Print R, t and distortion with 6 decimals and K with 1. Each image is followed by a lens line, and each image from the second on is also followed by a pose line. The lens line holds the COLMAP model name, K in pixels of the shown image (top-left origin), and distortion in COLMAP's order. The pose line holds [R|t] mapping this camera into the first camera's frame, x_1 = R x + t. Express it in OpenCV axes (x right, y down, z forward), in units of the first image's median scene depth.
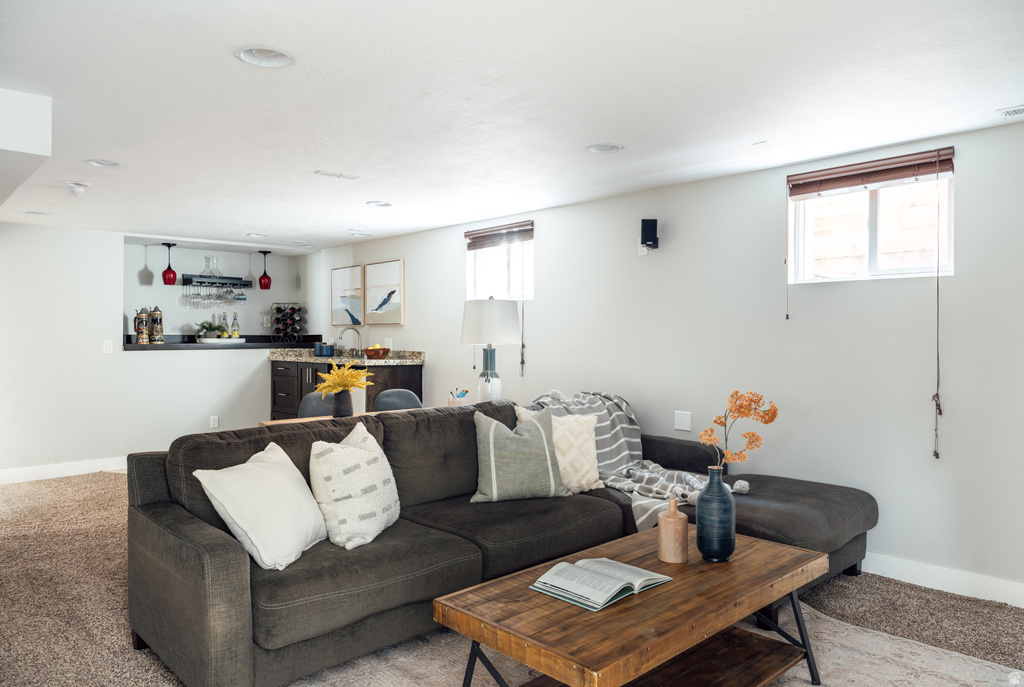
lens RADIAL K [[716.1, 0, 512.0], [0, 716.1, 343.5], [0, 0, 1]] dist [0.115356, -0.000080]
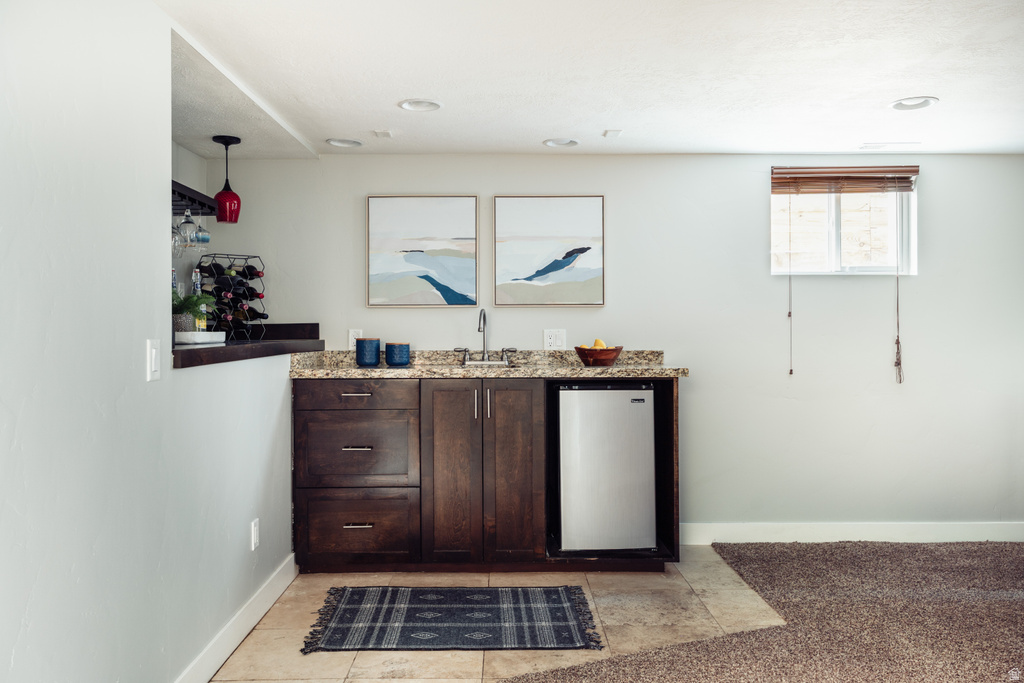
lens RADIAL K [[596.0, 0, 512.0], [0, 596.0, 341.5], [0, 0, 1]] dist [0.001642, 0.000521]
pose [[0.698624, -0.026810, 0.714987, -0.540570], [0.004268, 0.999436, 0.033305, -0.013286], [-0.715477, -0.020216, 0.698344, 0.683673]]
